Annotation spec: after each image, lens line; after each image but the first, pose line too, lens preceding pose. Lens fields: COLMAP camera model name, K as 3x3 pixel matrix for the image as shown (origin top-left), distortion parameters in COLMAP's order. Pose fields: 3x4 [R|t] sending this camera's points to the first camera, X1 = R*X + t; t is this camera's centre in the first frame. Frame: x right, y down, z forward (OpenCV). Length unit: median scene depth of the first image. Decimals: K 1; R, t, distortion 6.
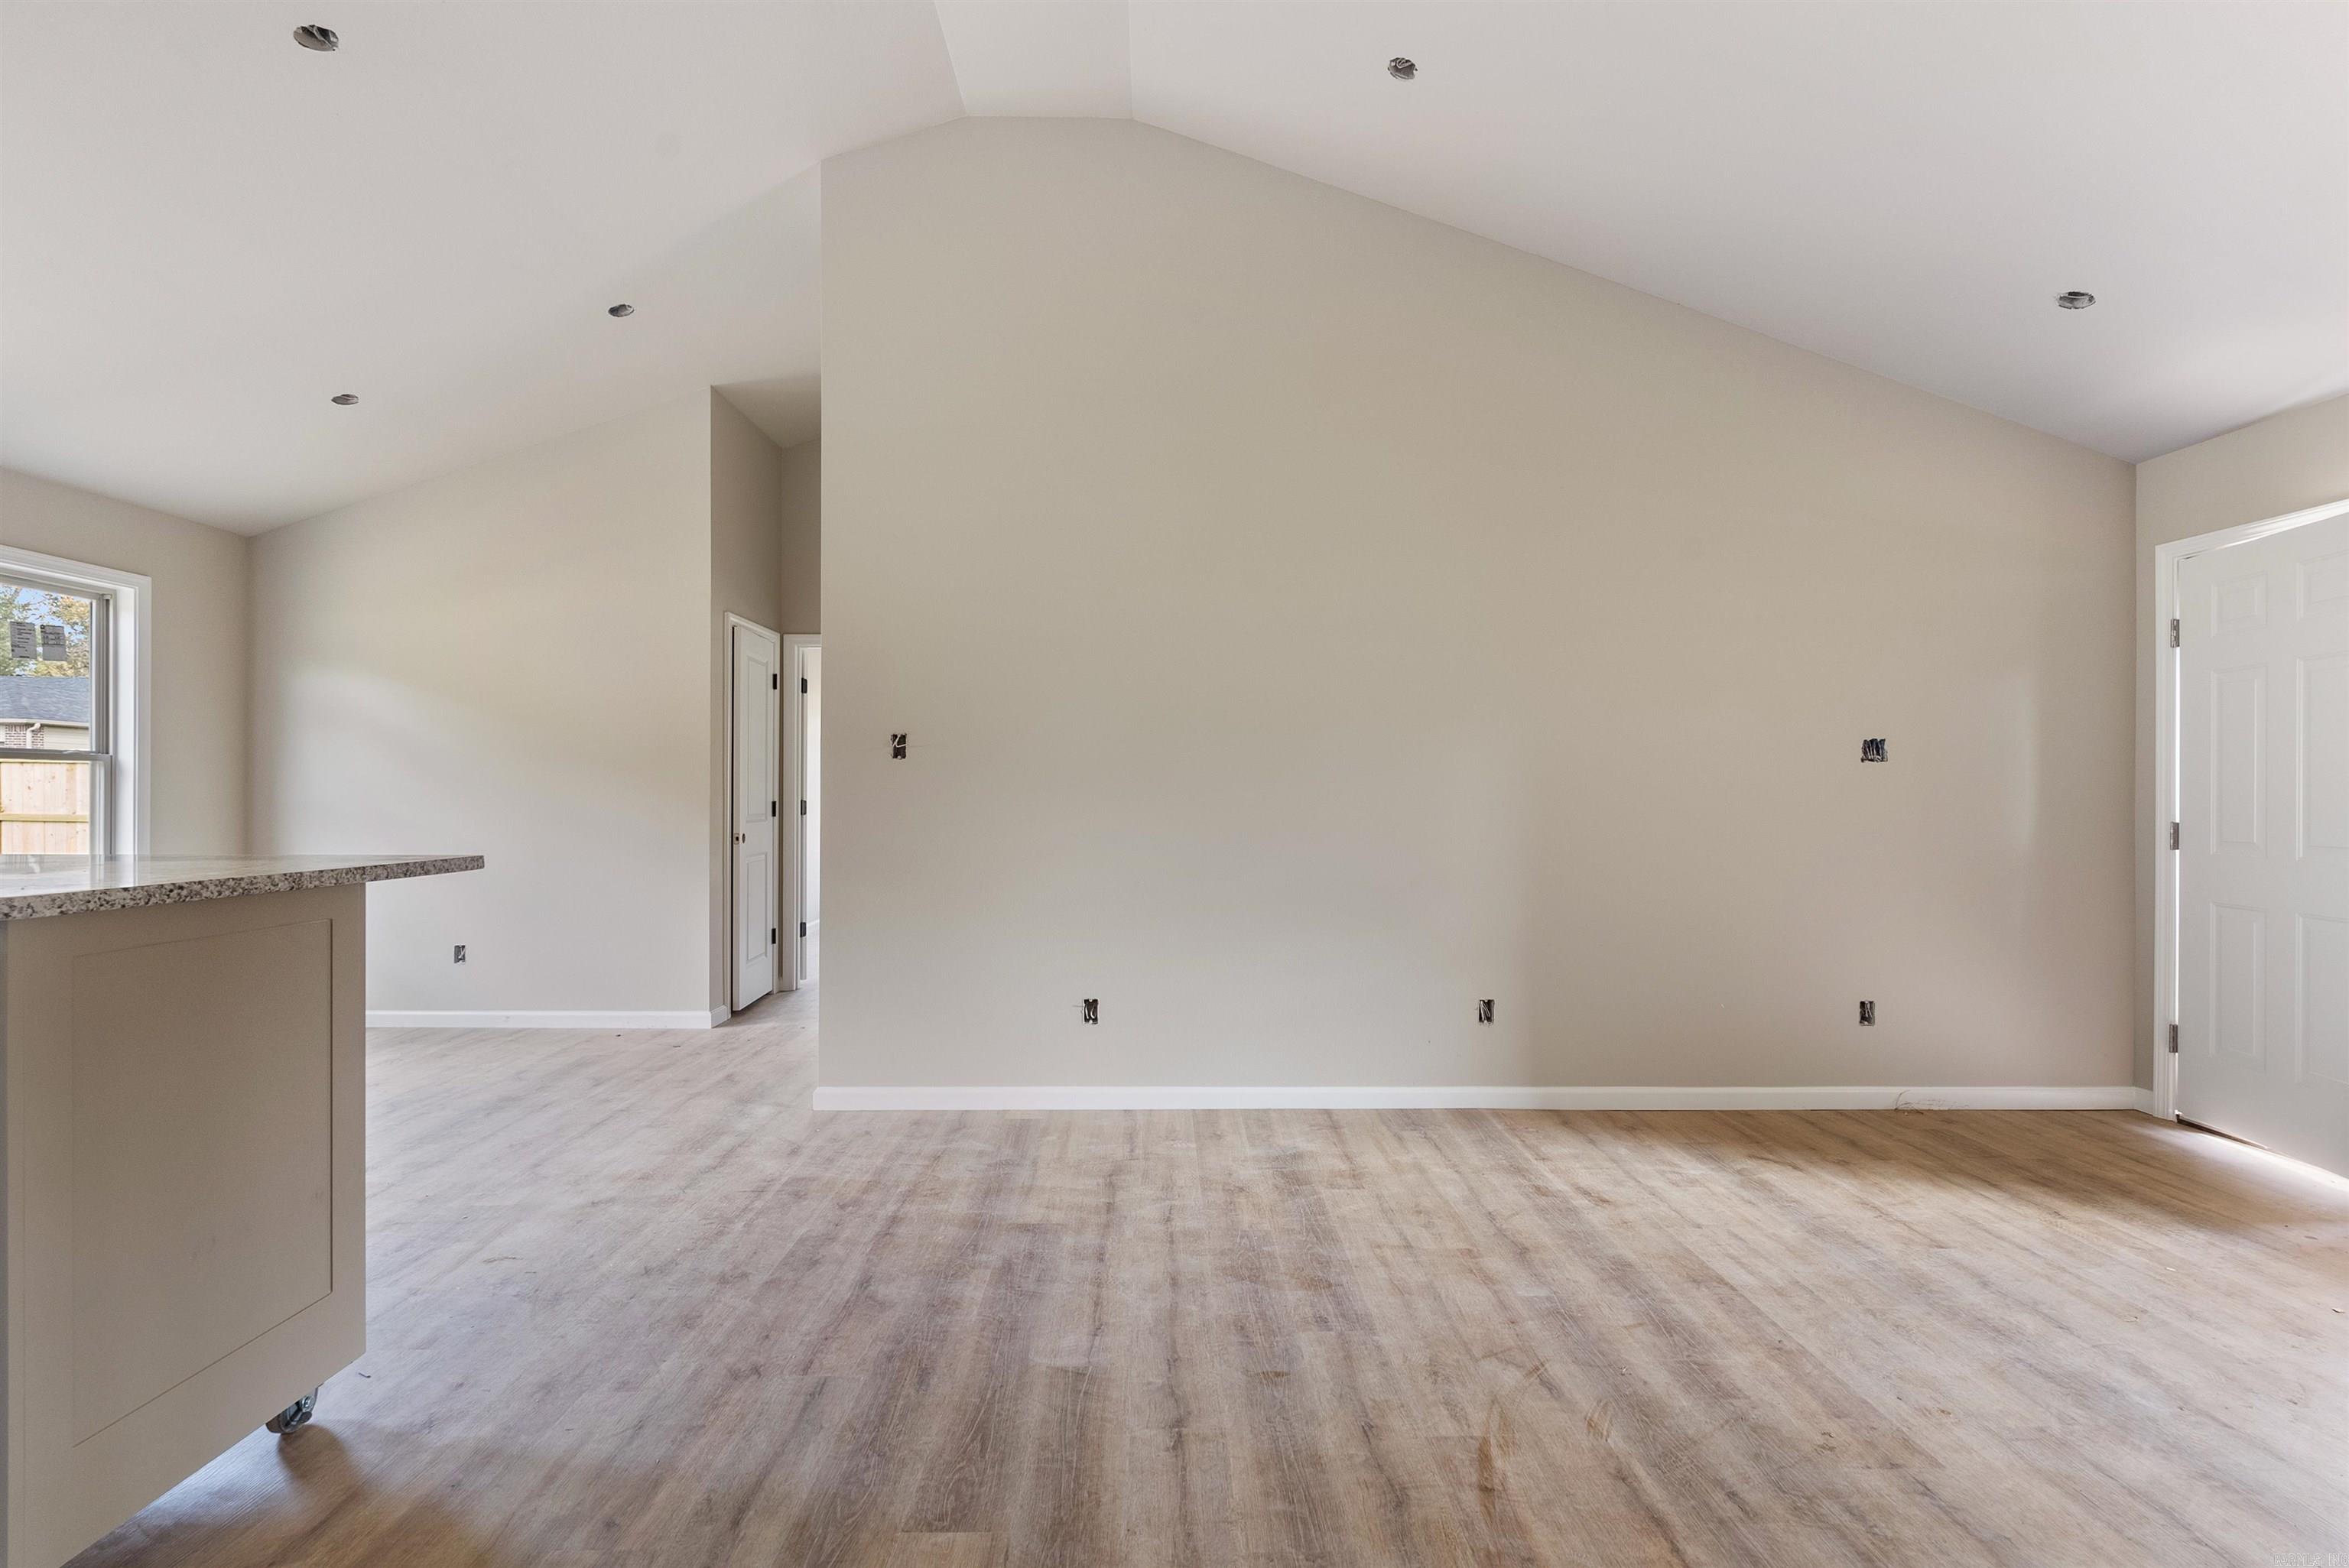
lens RADIAL K [[1066.2, 0, 1173.2], [0, 1066.2, 795.2], [0, 0, 1]] dist [-0.004925, -0.000422]
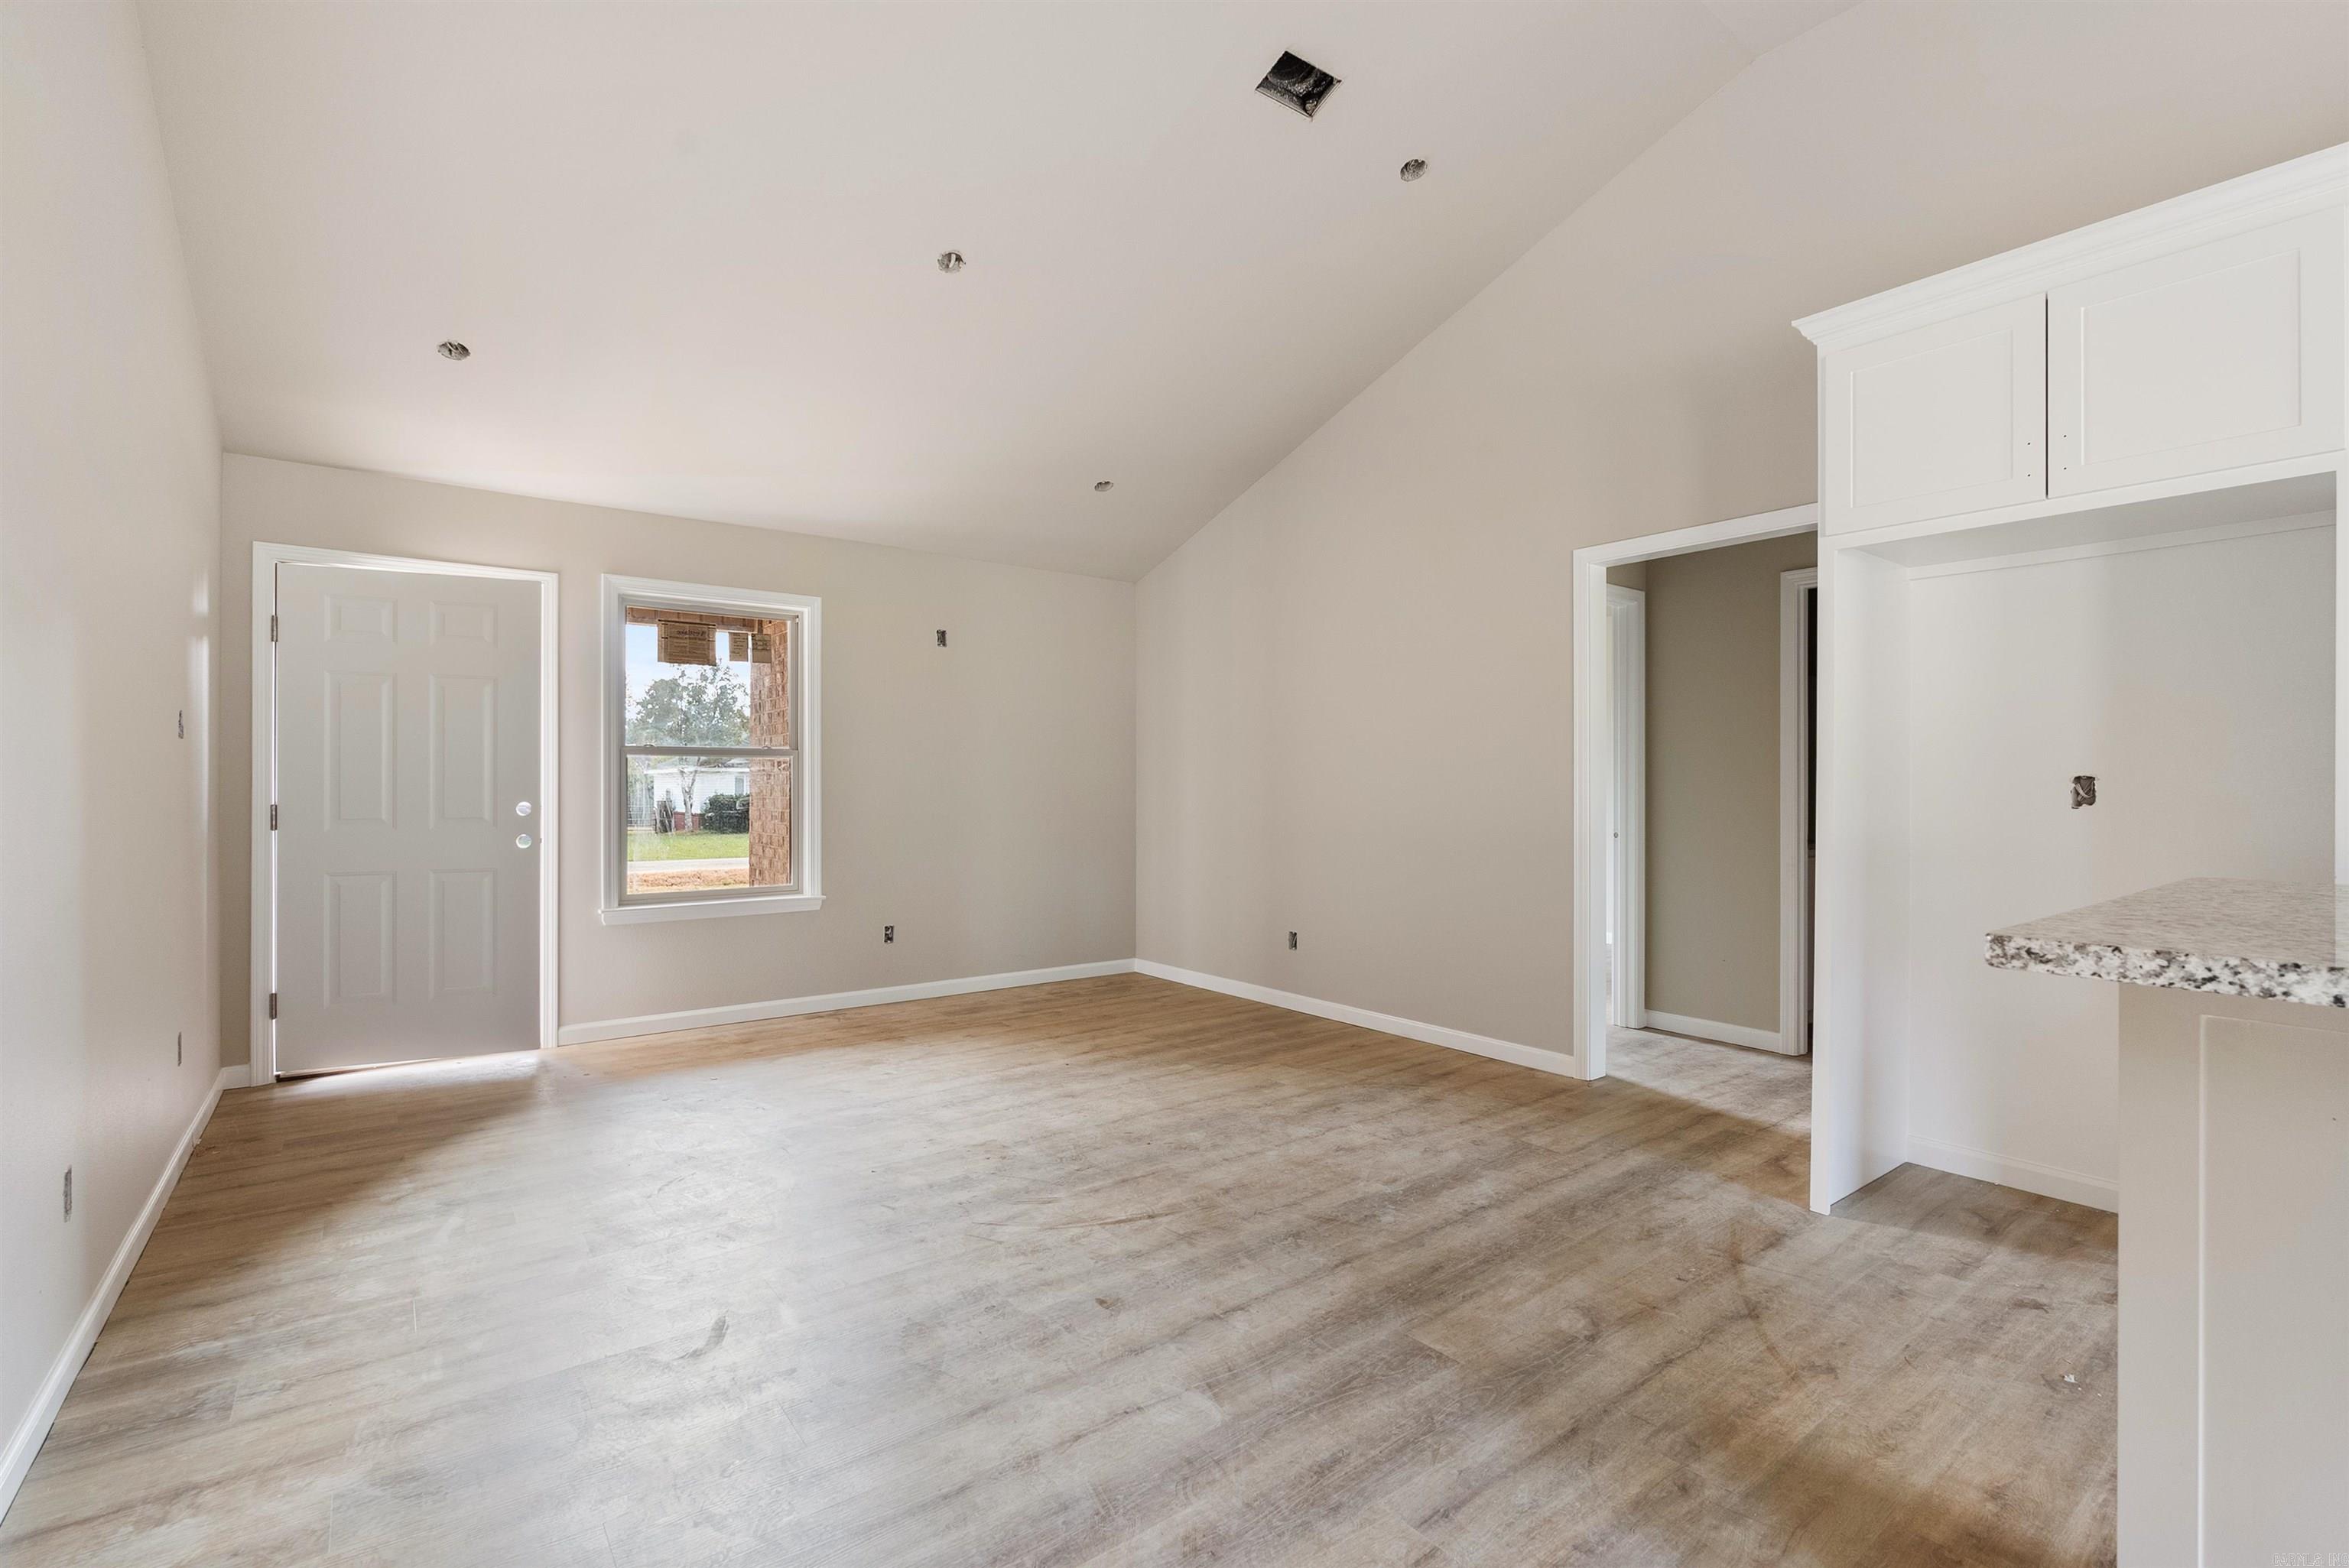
lens RADIAL K [[1054.1, 0, 1183.5], [0, 1054.1, 782.6], [0, 0, 1]] dist [-0.006736, -0.000154]
pose [[-0.606018, -0.001229, 0.795450, -0.576752], [-0.002557, 0.999997, -0.000403, -0.003686], [-0.795447, -0.002278, -0.606019, 1.105859]]
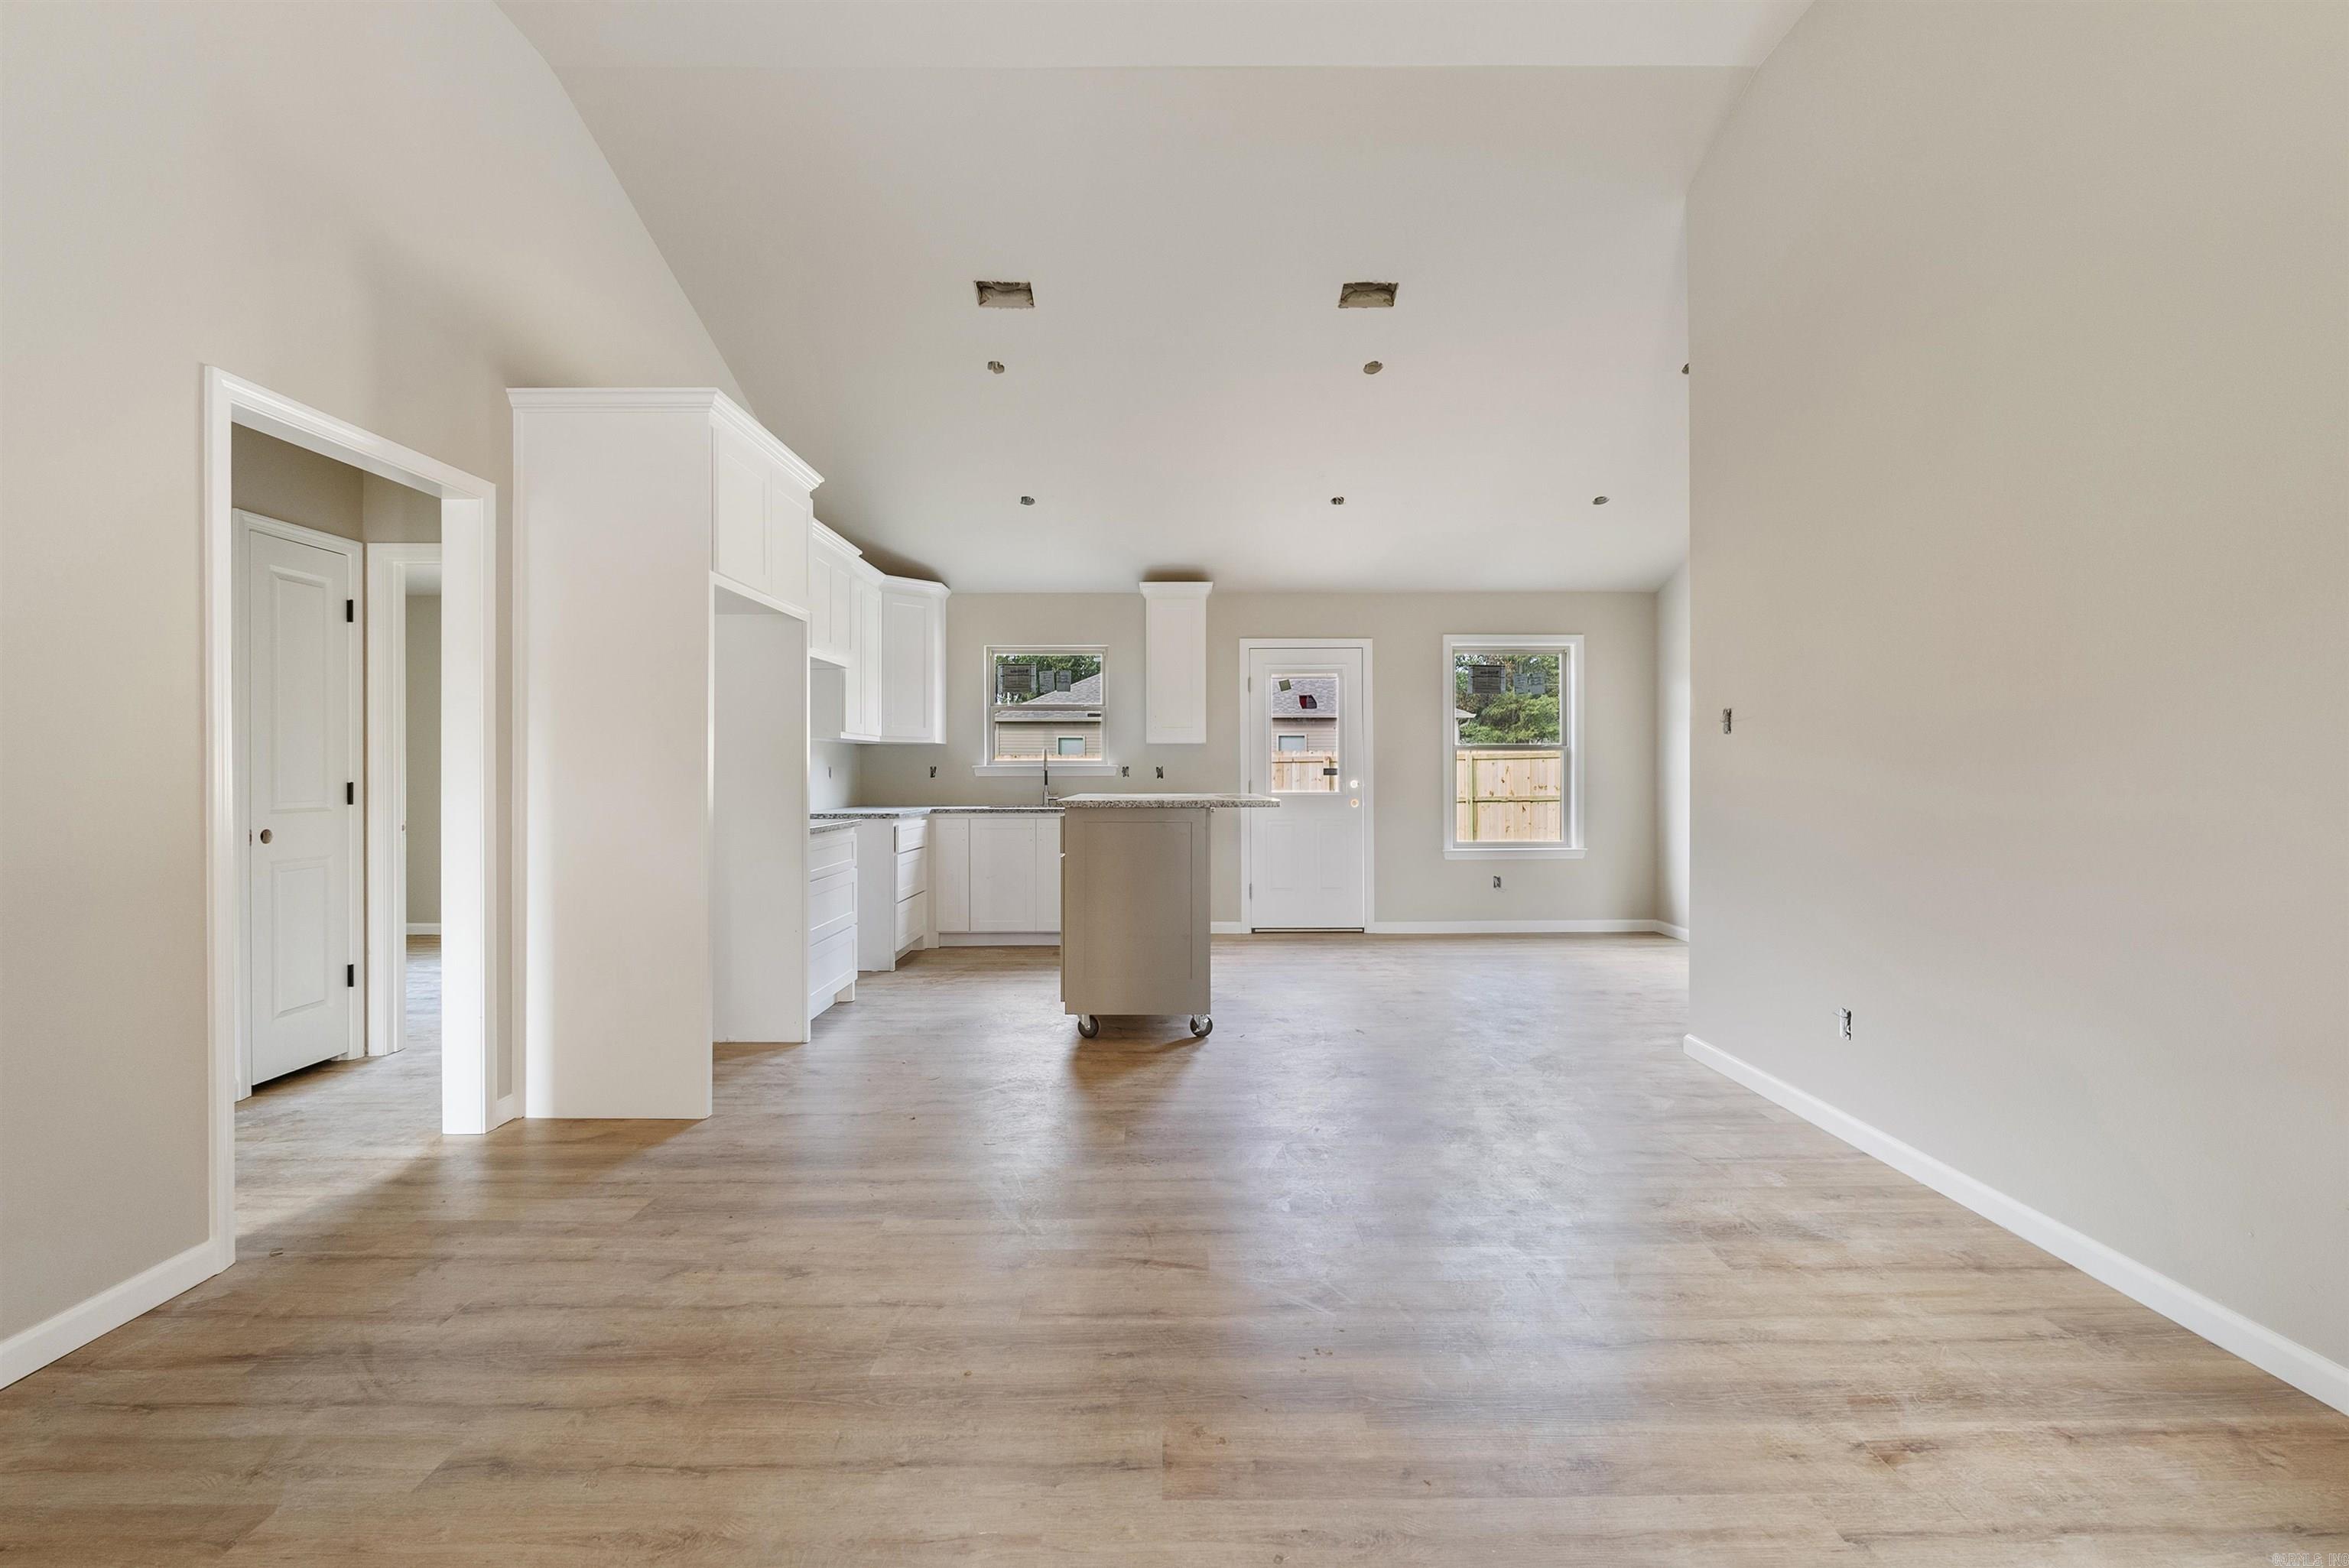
lens RADIAL K [[1052.3, 0, 1167.7], [0, 1052.3, 769.4], [0, 0, 1]] dist [-0.005499, 0.000678]
pose [[-0.010471, -0.003774, -0.999938, 0.963862], [0.001058, 0.999992, -0.003786, 0.004843], [0.999945, -0.001098, -0.010467, 0.597627]]
